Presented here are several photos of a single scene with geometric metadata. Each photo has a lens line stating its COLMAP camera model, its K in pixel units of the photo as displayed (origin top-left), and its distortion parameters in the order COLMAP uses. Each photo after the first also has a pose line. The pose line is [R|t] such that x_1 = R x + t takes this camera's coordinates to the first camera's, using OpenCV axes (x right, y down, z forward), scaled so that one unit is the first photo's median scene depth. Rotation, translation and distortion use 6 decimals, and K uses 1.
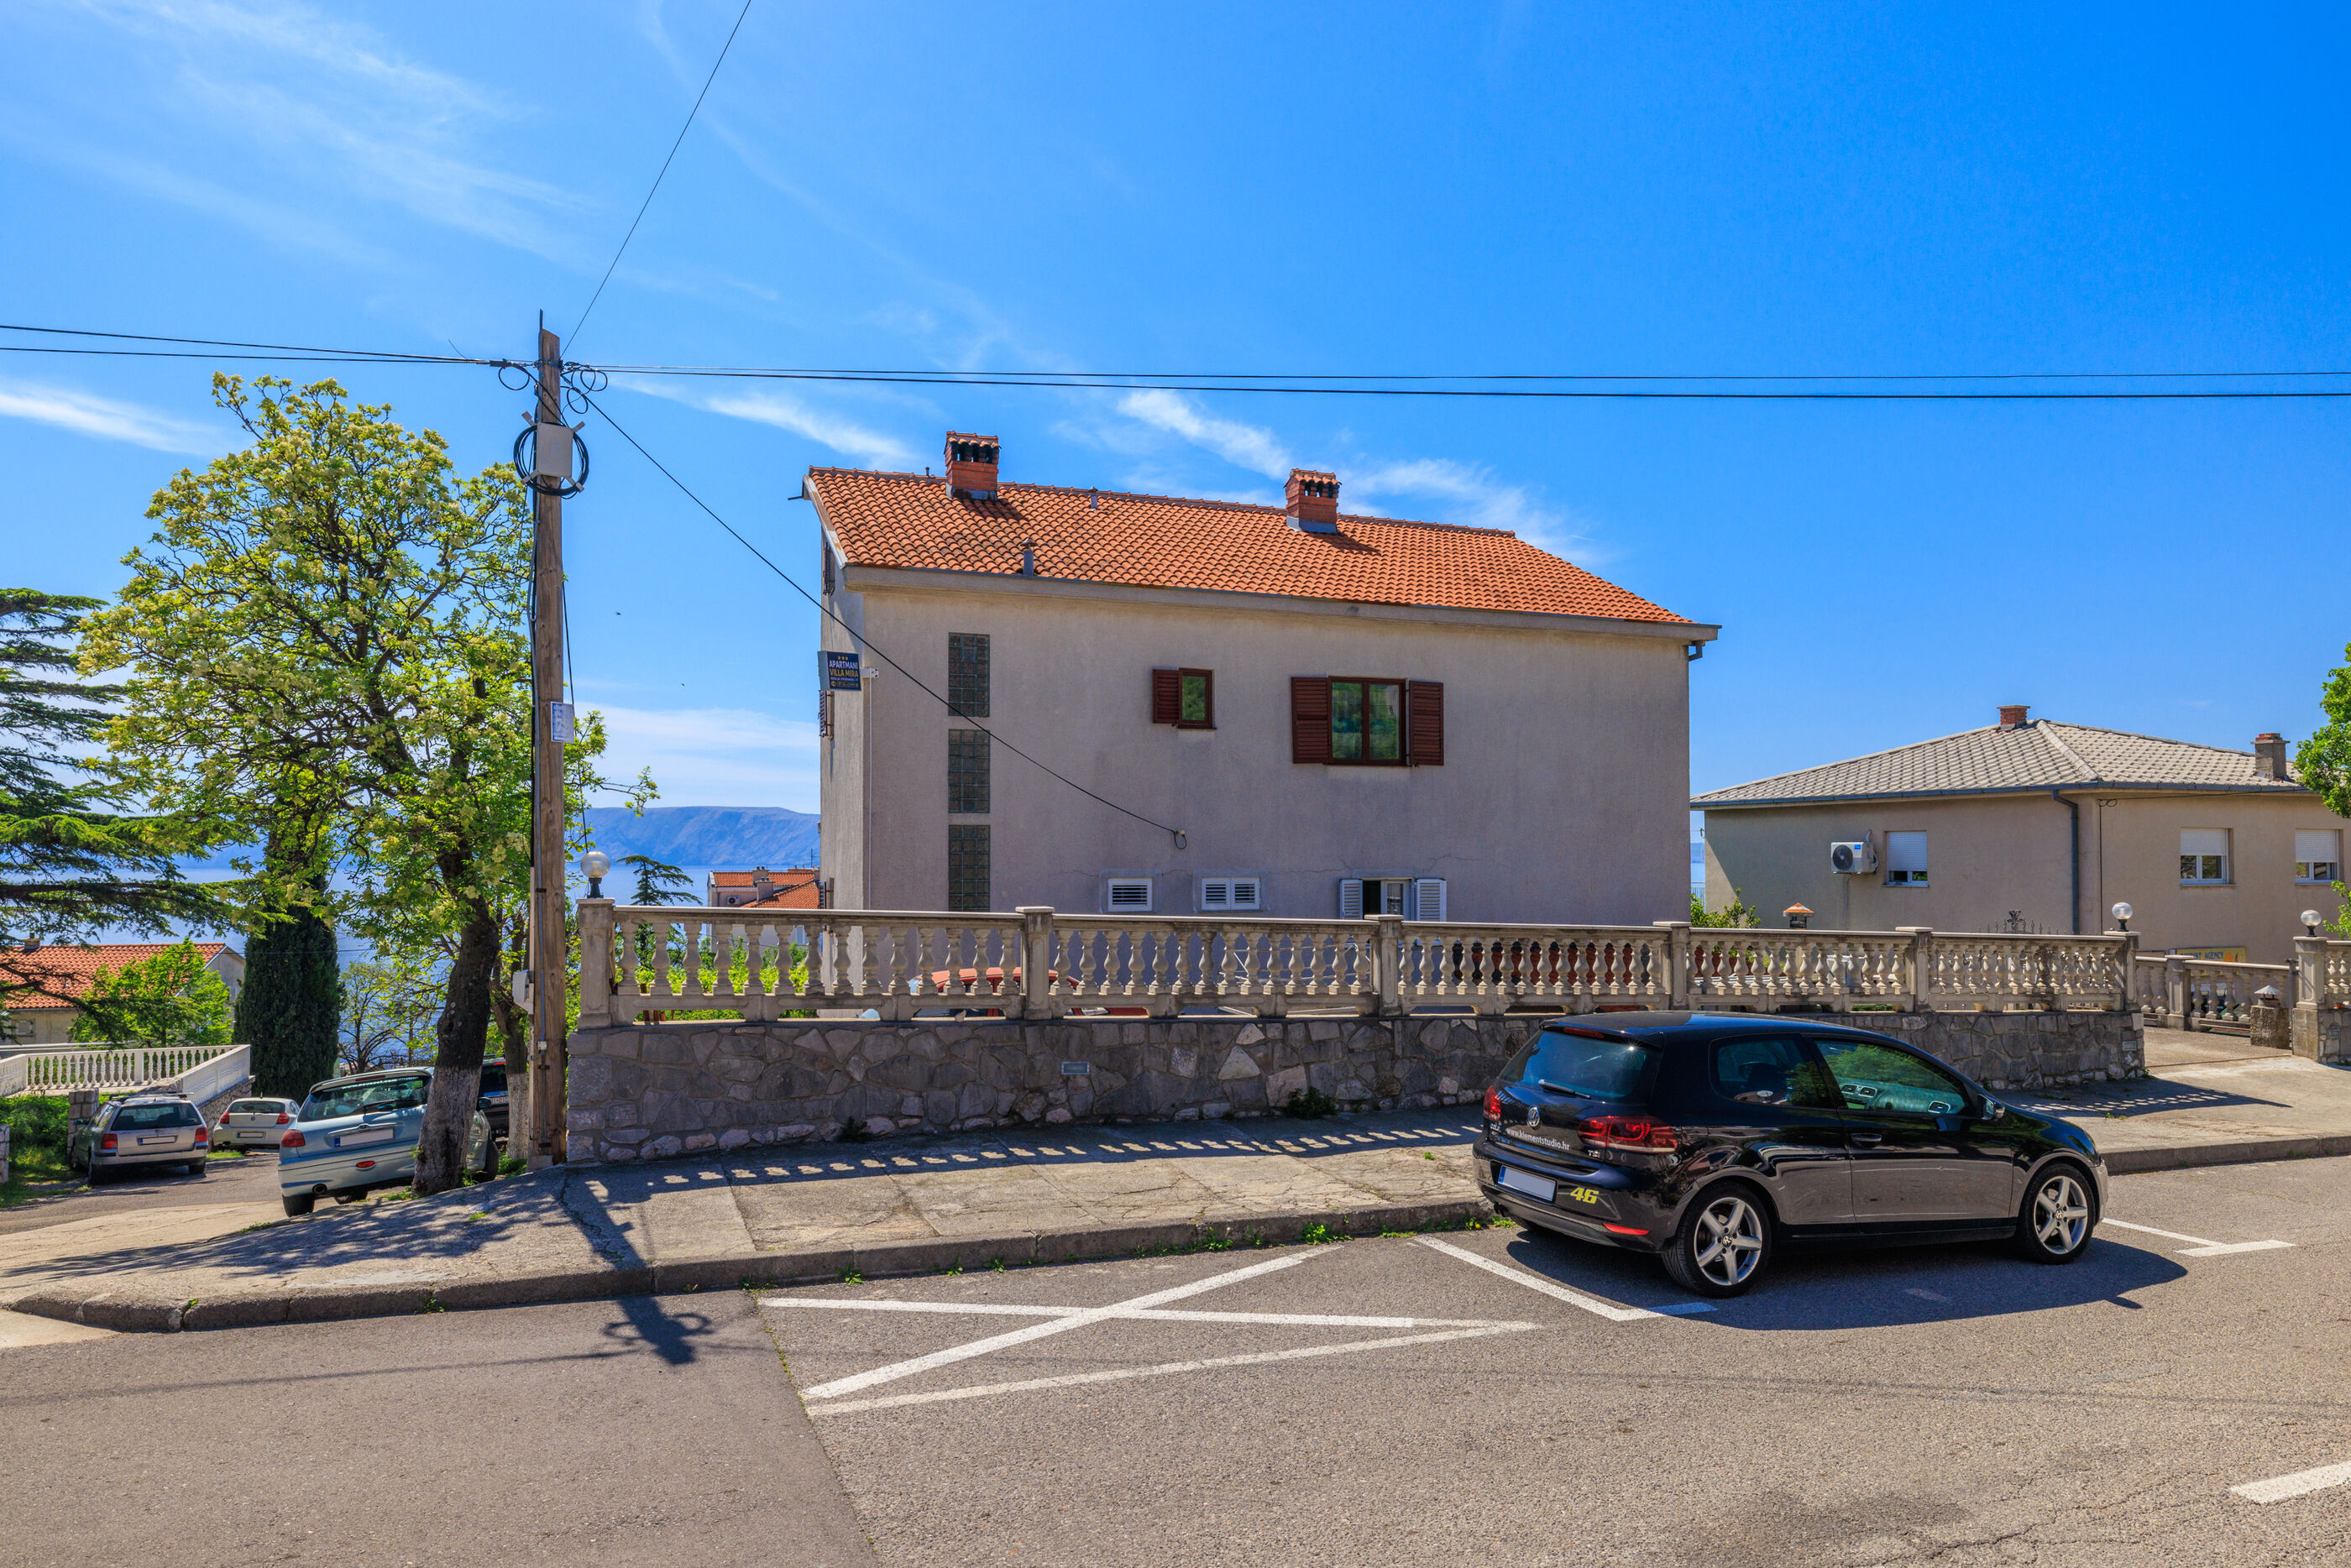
lens RADIAL K [[1432.2, 0, 1171.3], [0, 1432.2, 774.7], [0, 0, 1]] dist [0.004592, -0.000018]
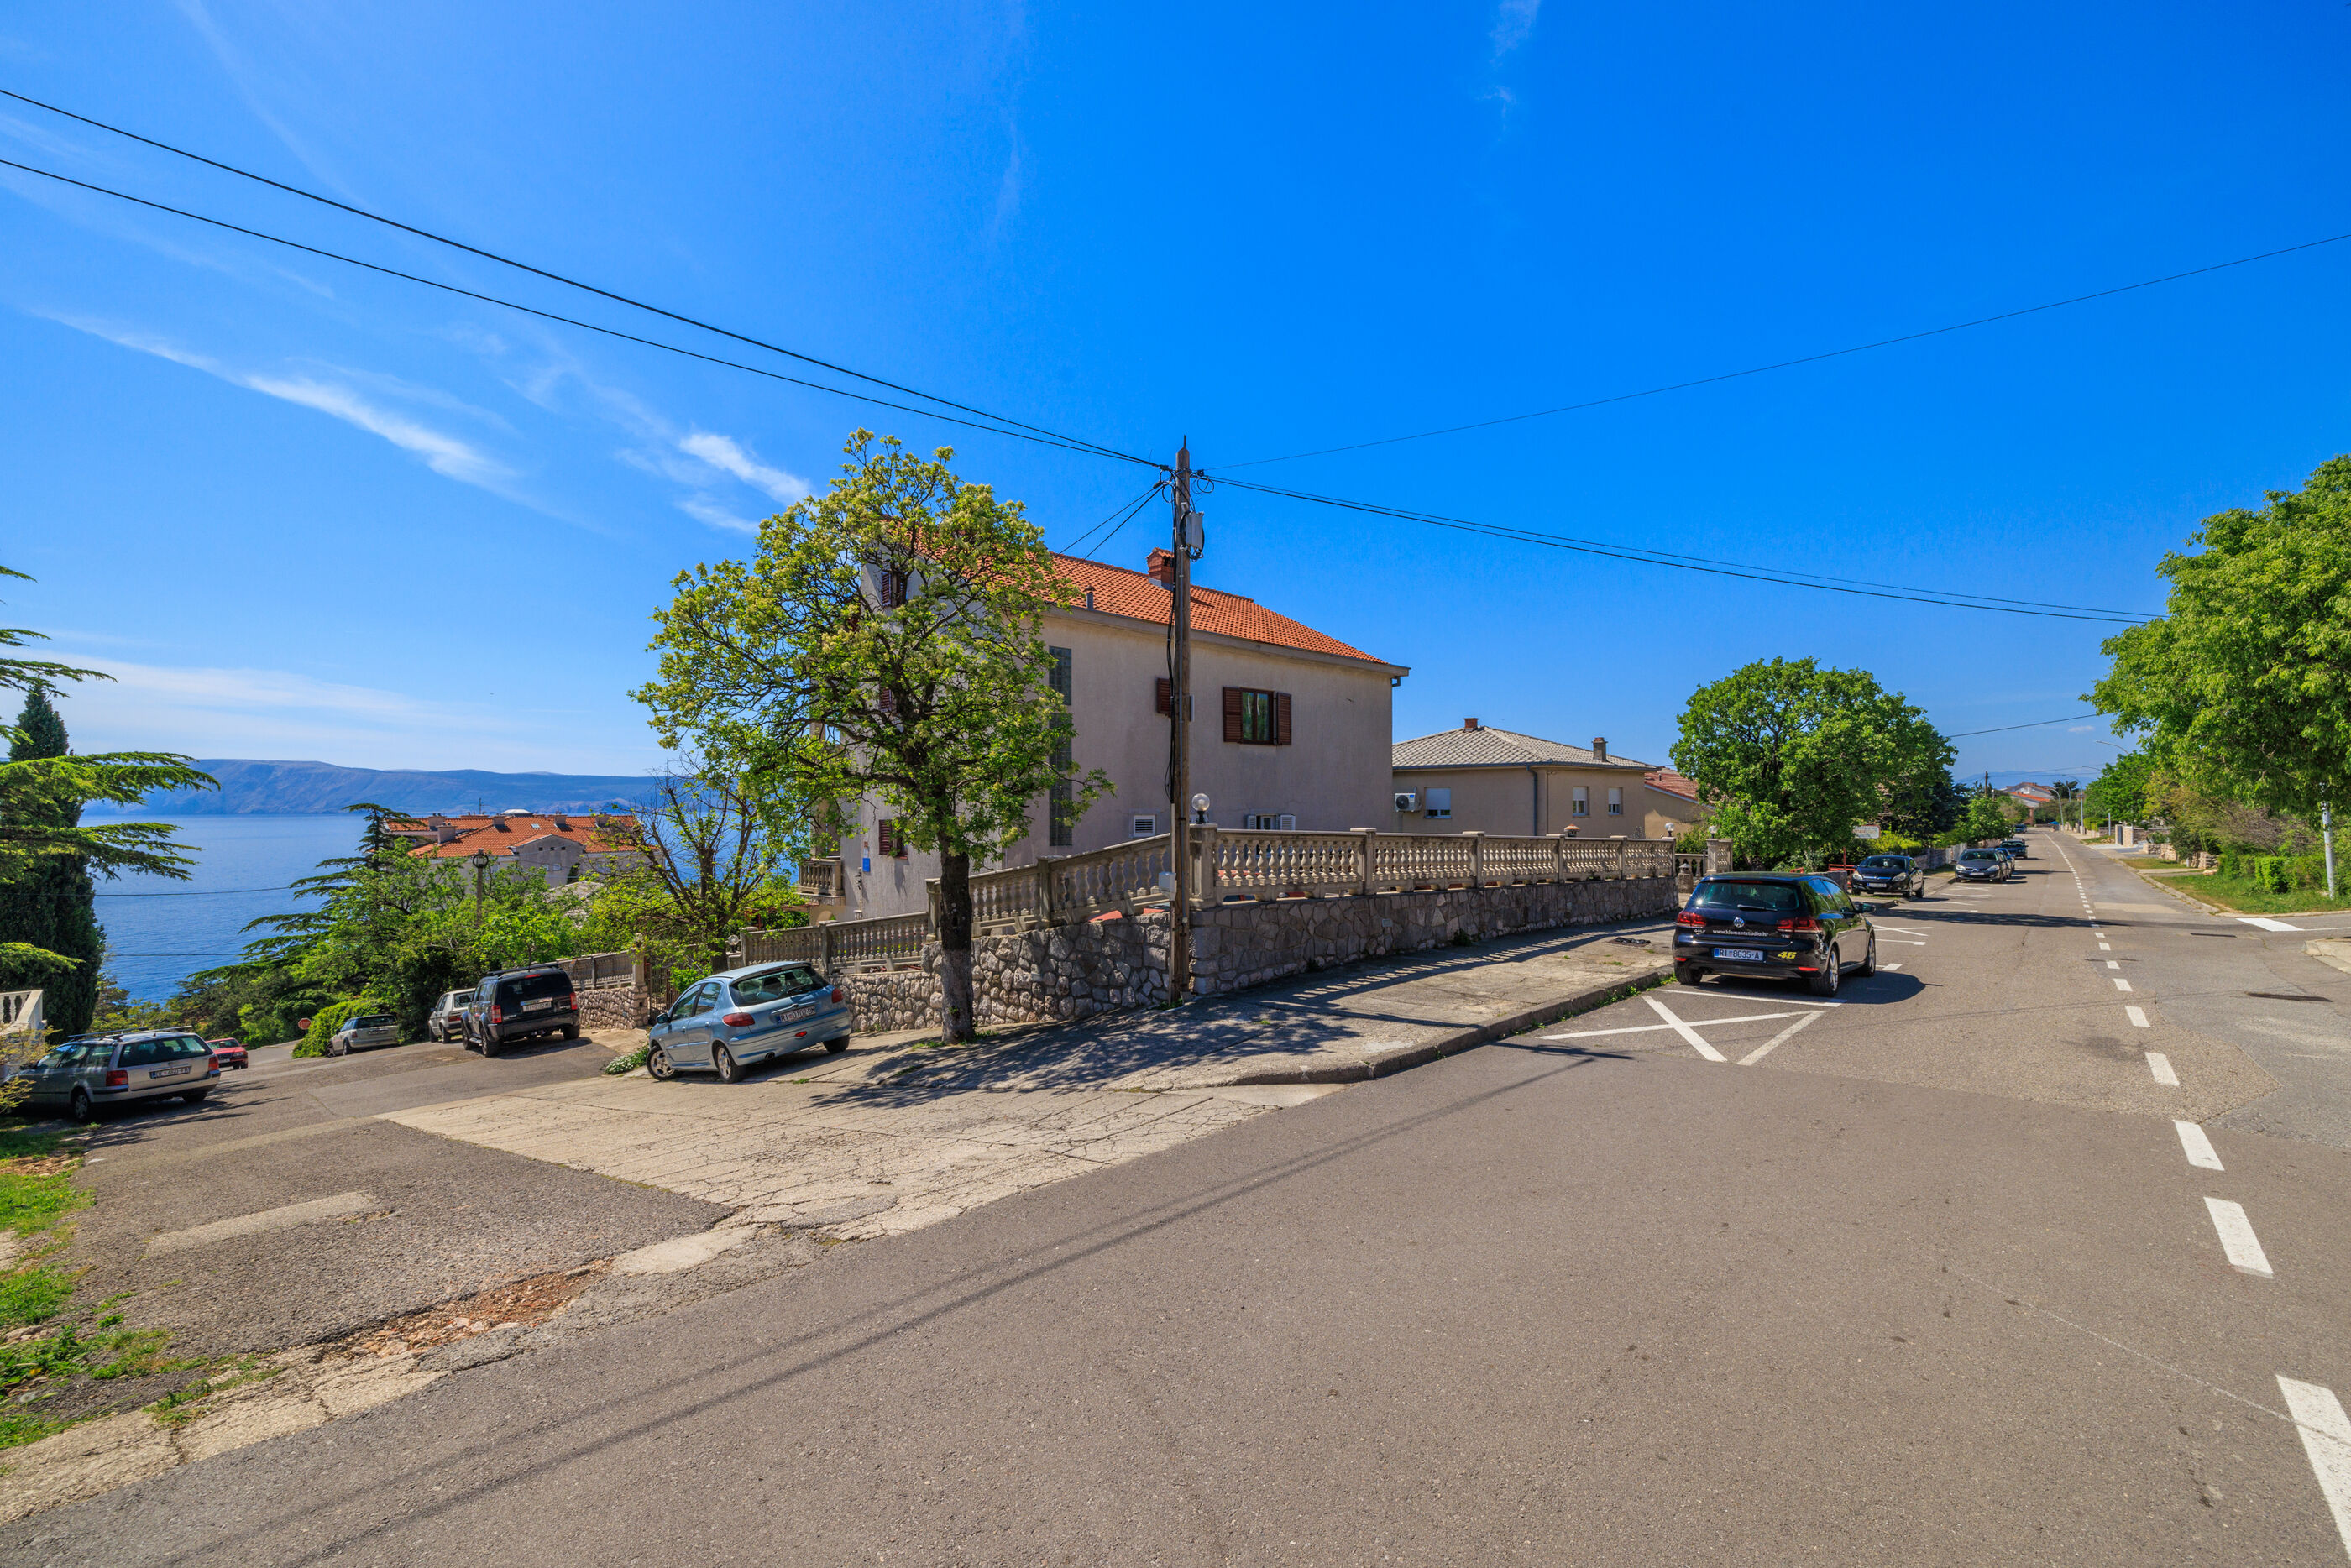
lens RADIAL K [[1012.6, 0, 1191.3], [0, 1012.6, 783.7], [0, 0, 1]] dist [0.004100, 0.001347]
pose [[0.898647, 0.007097, 0.438615, -0.434943], [-0.023230, 0.999236, 0.031425, 0.003961], [-0.438057, -0.038429, 0.898125, 0.014975]]
